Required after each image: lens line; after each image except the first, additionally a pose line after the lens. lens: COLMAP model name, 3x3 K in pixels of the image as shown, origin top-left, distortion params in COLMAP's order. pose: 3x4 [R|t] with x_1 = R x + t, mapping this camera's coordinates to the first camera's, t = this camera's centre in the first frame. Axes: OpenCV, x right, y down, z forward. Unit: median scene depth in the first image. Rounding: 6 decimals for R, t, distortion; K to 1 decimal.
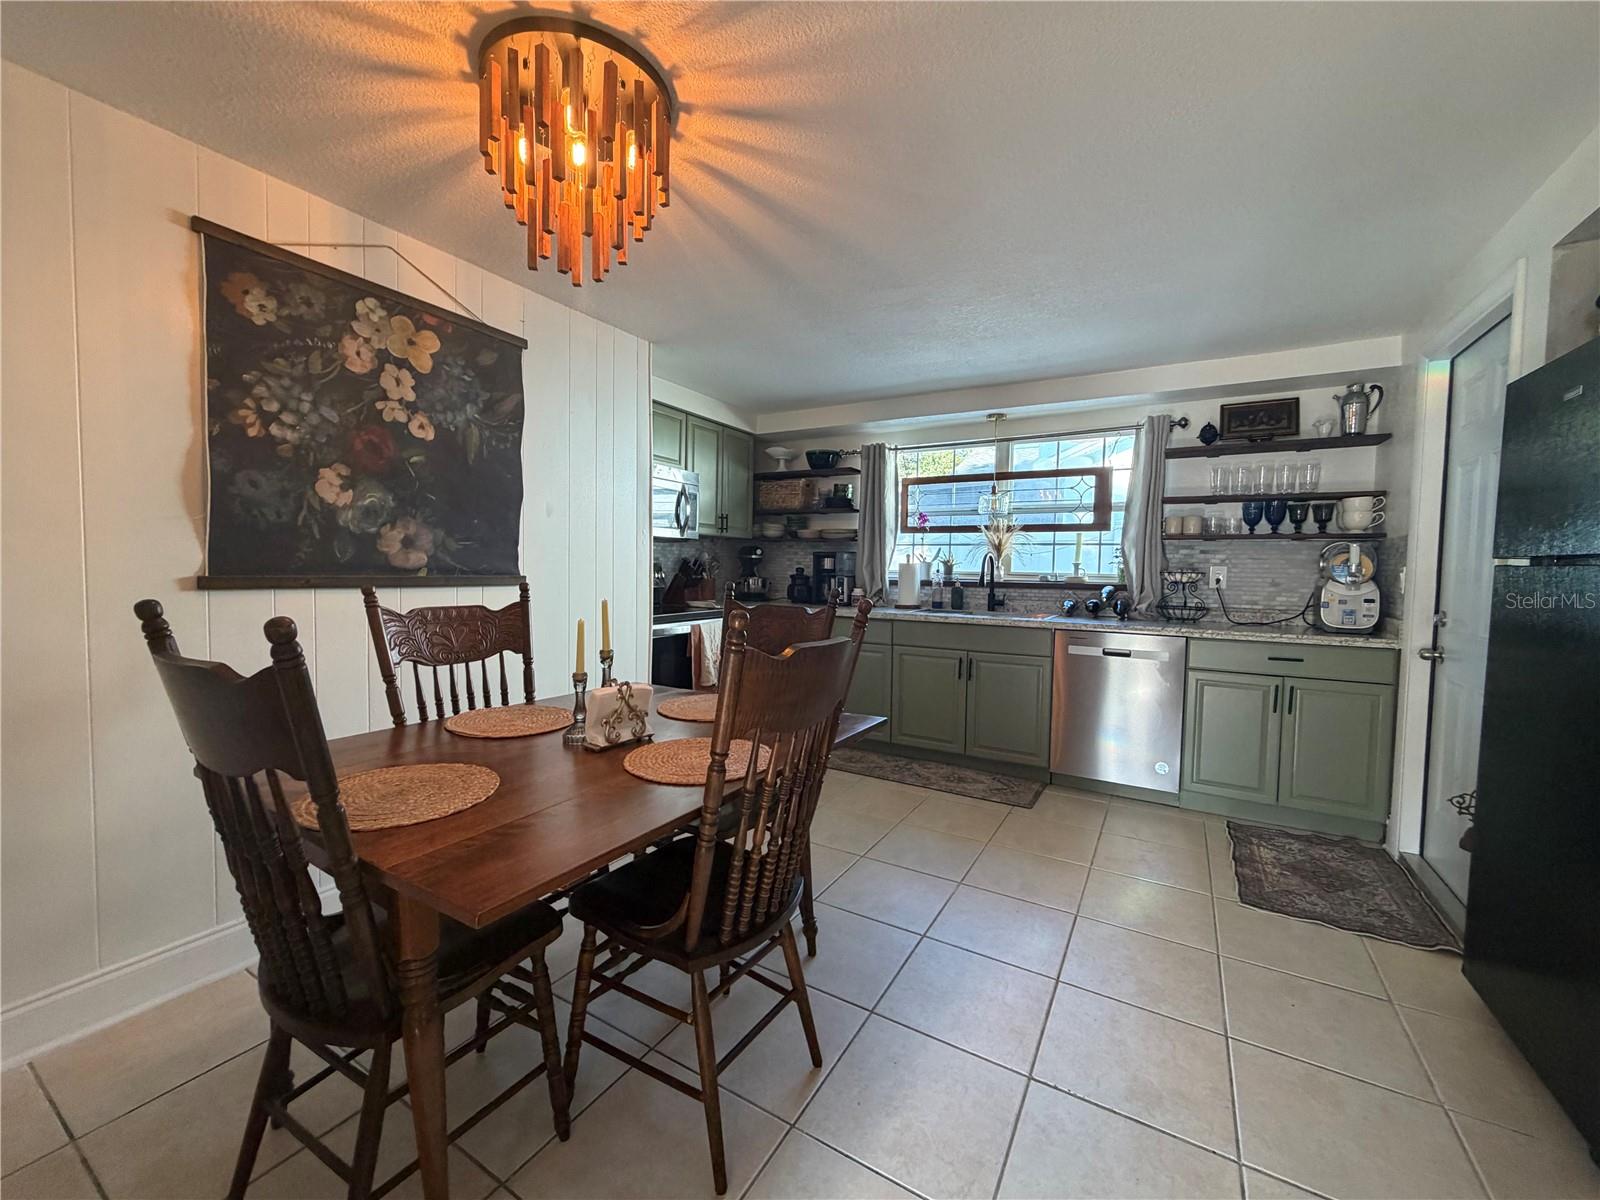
lens RADIAL K [[641.9, 0, 798.7], [0, 641.9, 599.3], [0, 0, 1]] dist [-0.003003, 0.000339]
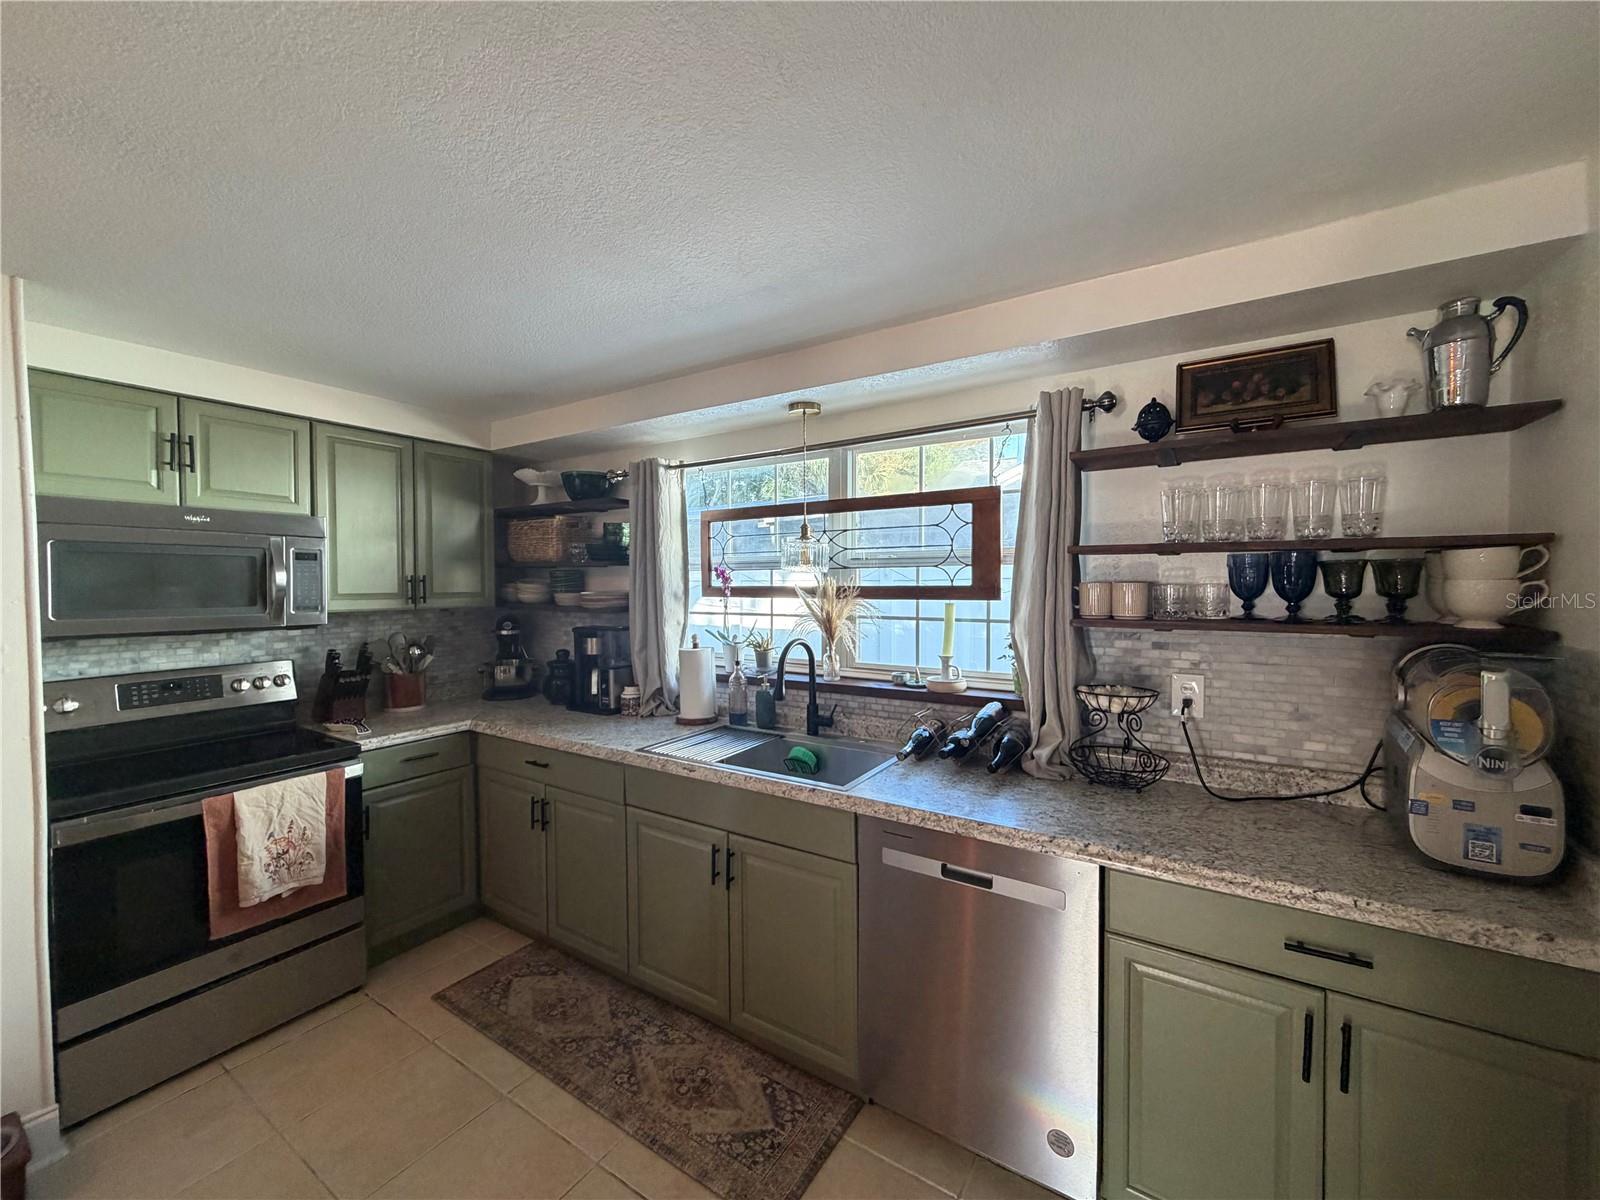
lens RADIAL K [[641.9, 0, 797.5], [0, 641.9, 598.5], [0, 0, 1]] dist [-0.003003, 0.000339]
pose [[0.998944, -0.024118, -0.039103, 0.359391], [0.023206, 0.999452, -0.023592, -0.107327], [0.039650, 0.022659, 0.998957, 0.465147]]
